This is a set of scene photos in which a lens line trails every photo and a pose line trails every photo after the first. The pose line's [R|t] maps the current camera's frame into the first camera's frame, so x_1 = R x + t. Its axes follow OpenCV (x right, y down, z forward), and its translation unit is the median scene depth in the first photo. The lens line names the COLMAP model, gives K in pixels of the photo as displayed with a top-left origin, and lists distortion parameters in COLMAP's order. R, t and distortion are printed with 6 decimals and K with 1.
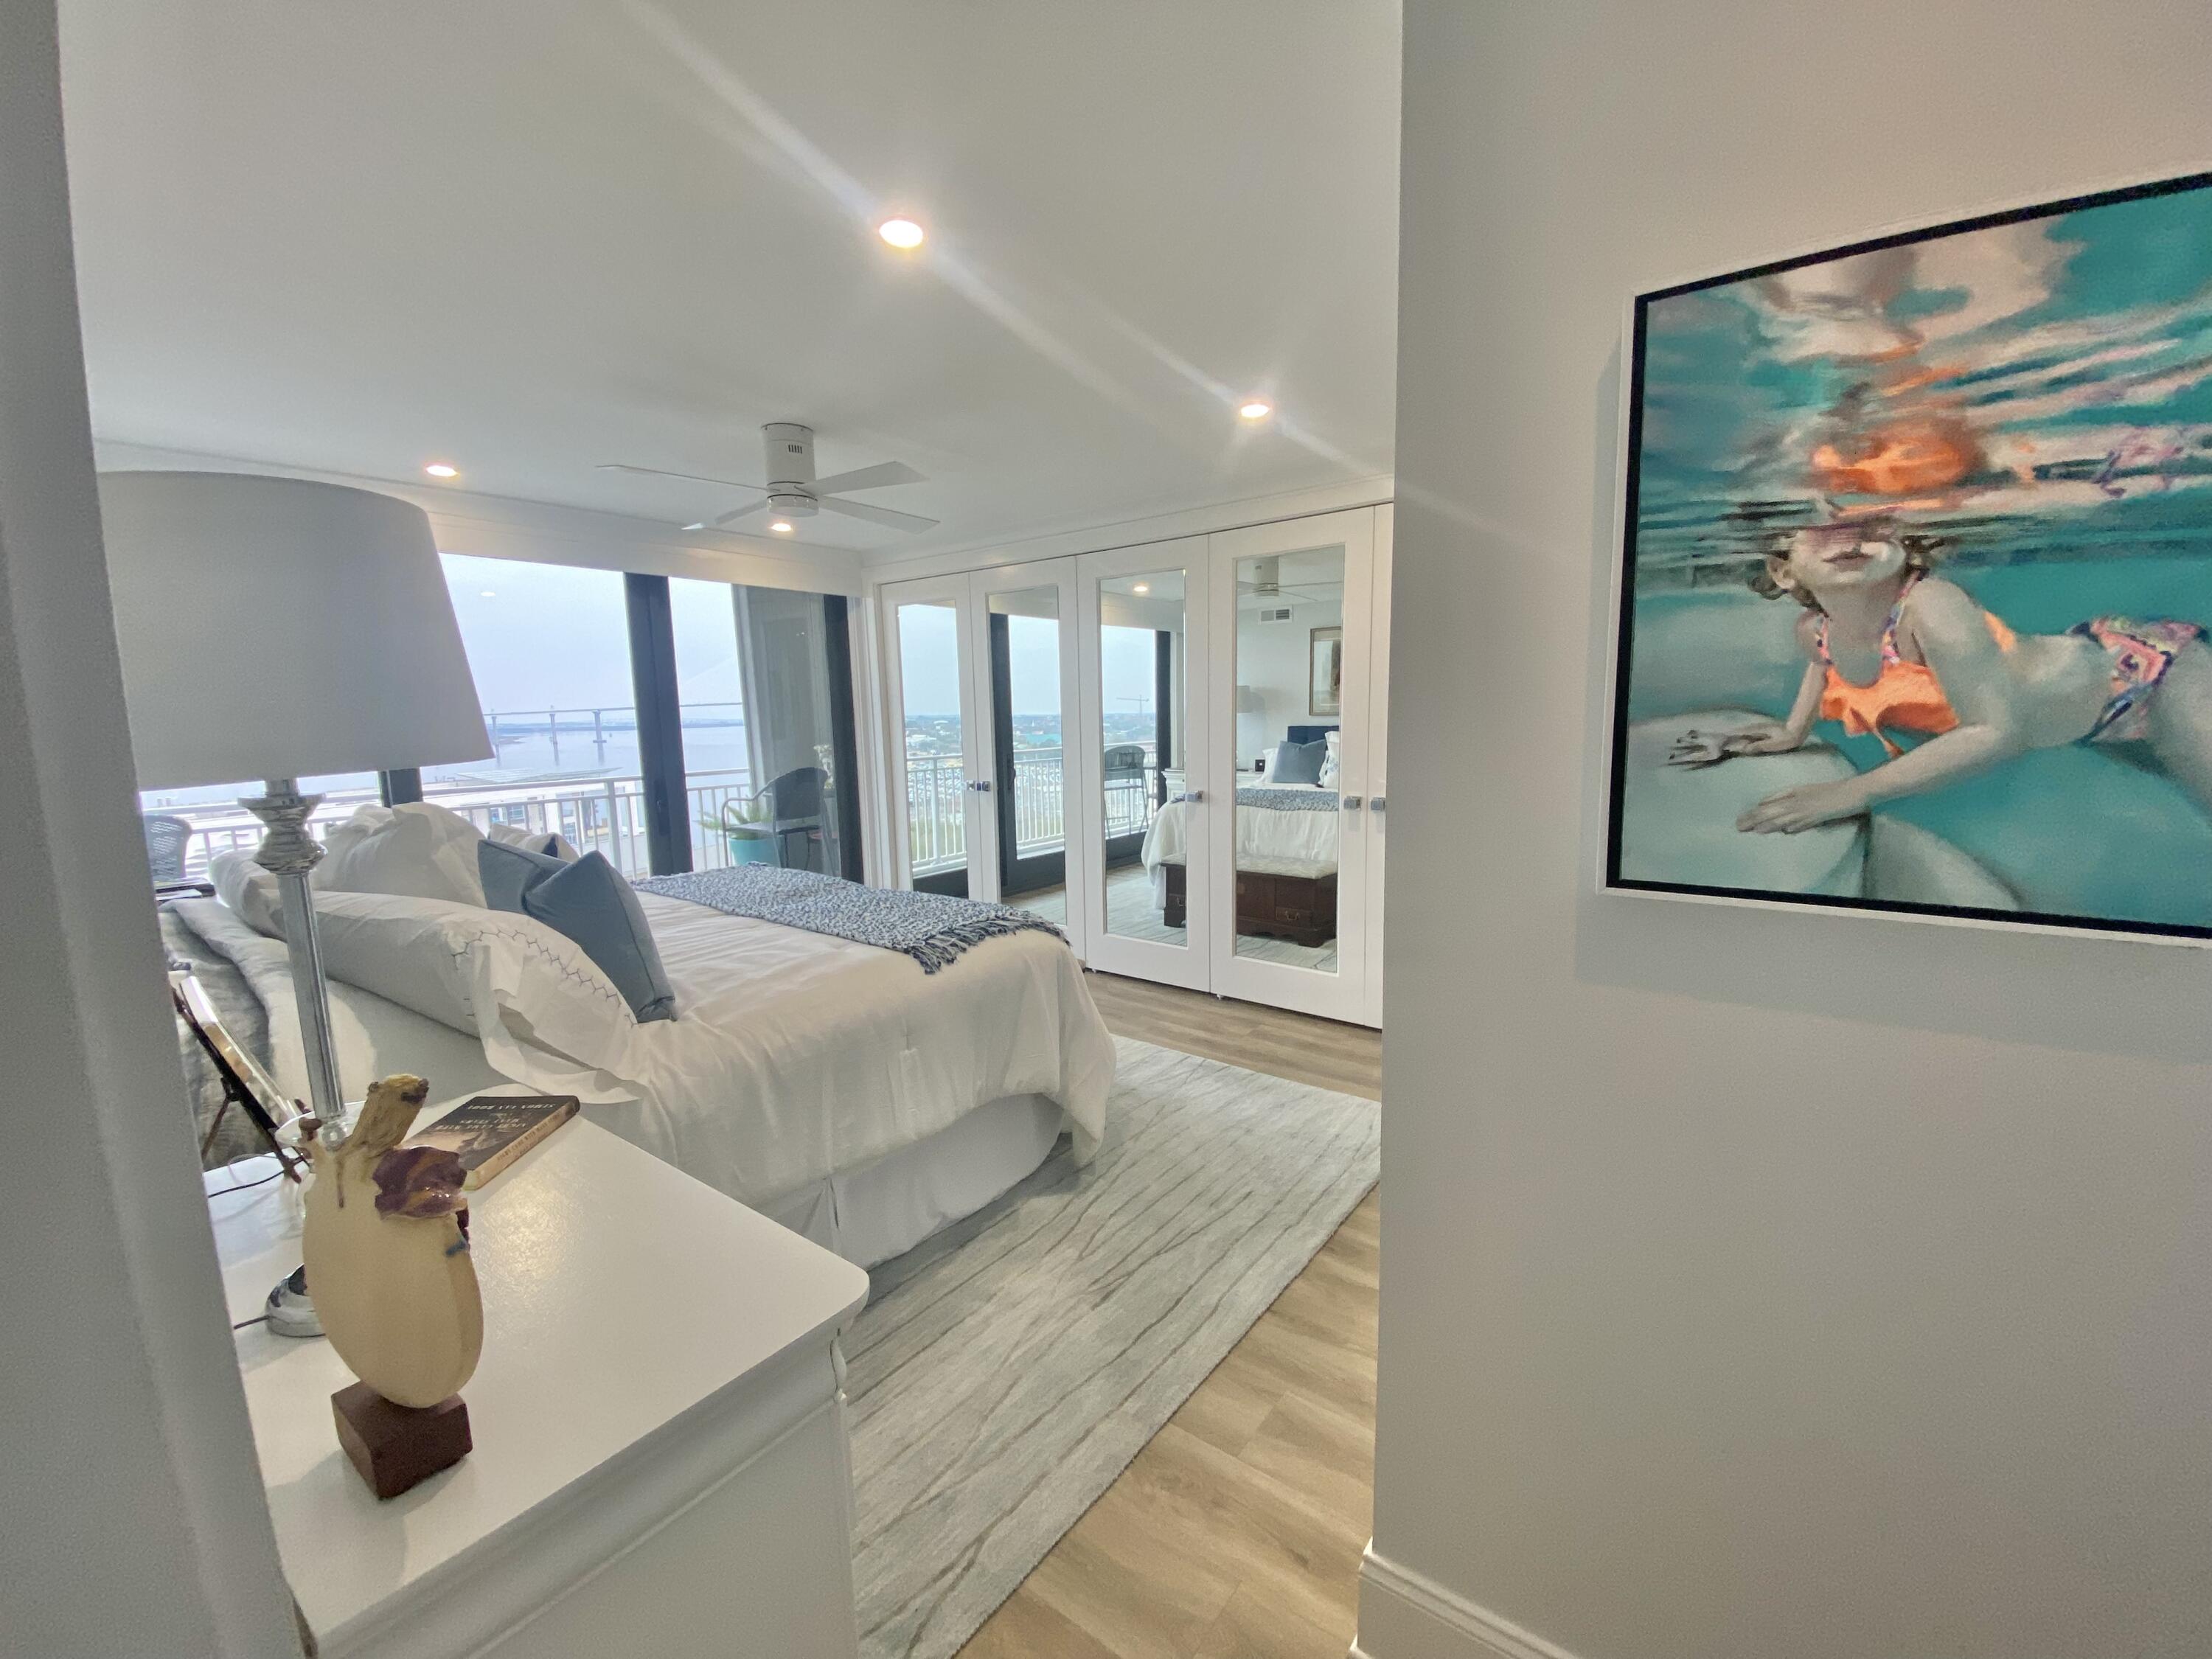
lens RADIAL K [[890.9, 0, 1106.0], [0, 890.9, 829.5], [0, 0, 1]] dist [0.026333, -0.023762]
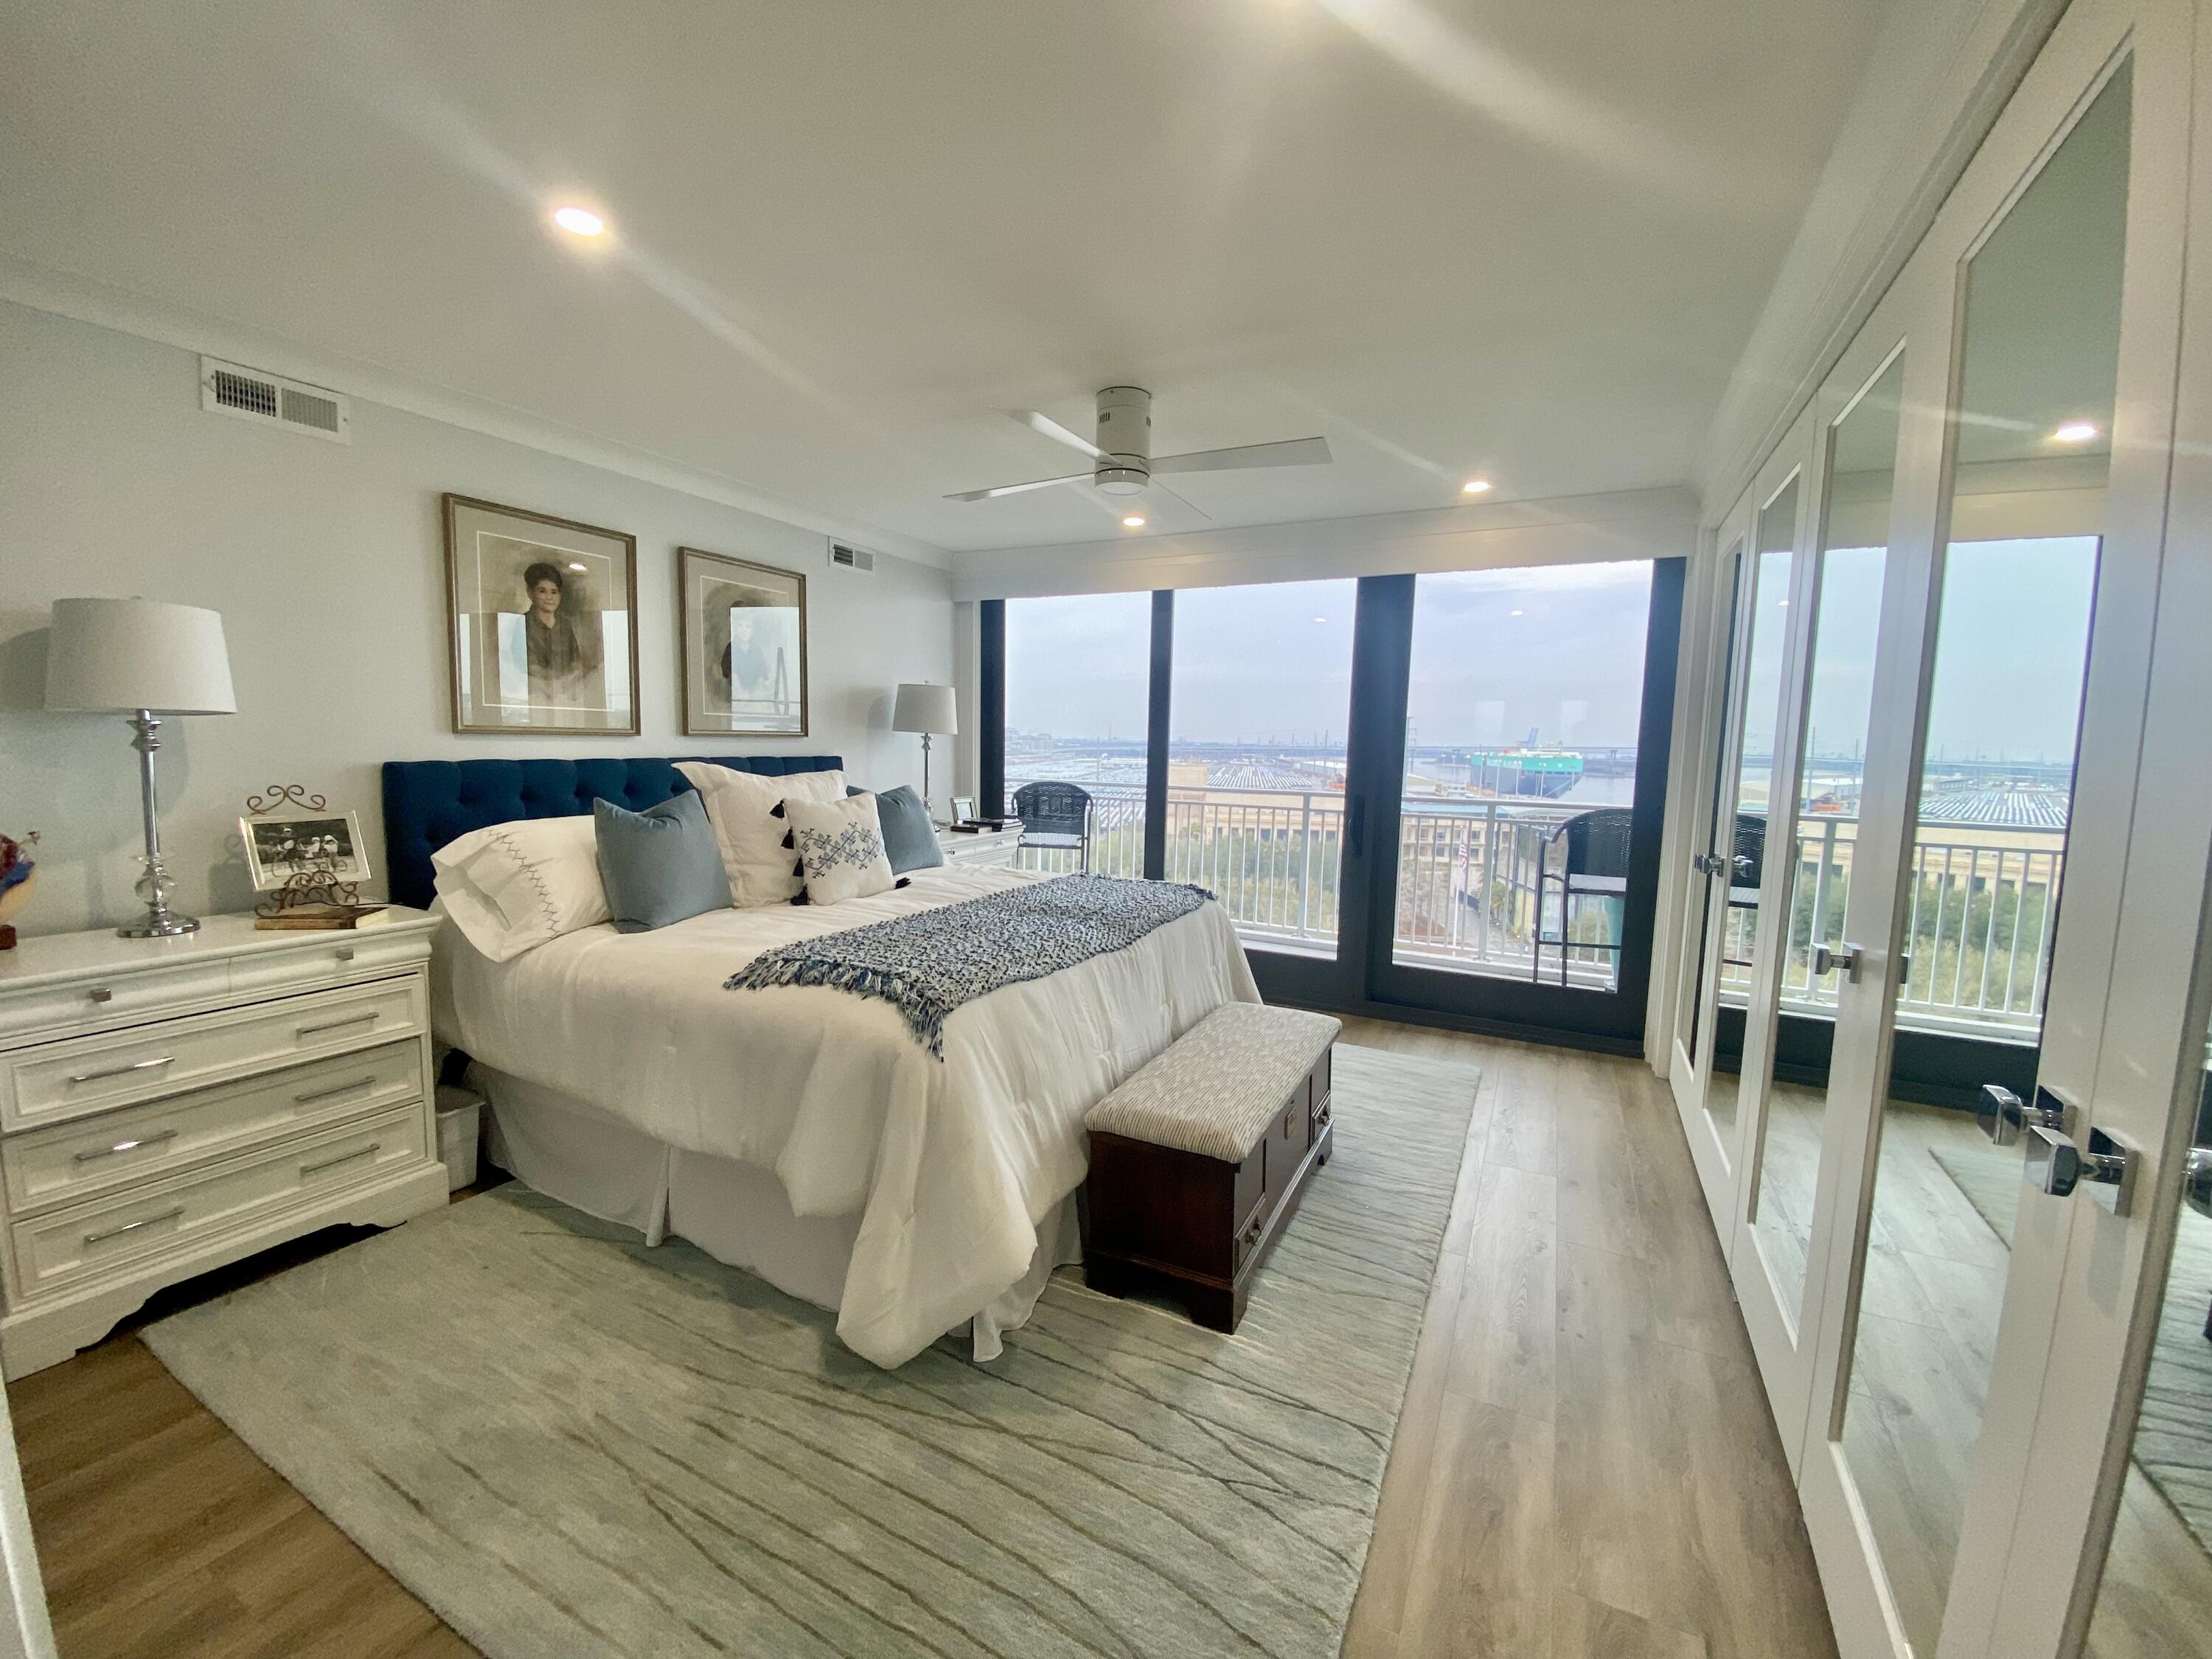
lens RADIAL K [[890.9, 0, 1106.0], [0, 890.9, 829.5], [0, 0, 1]] dist [0.026333, -0.023762]
pose [[0.165821, 0.121997, -0.978581, 0.400990], [-0.153359, 0.983436, 0.096616, -0.079793], [0.974158, 0.134053, 0.181784, 0.628146]]
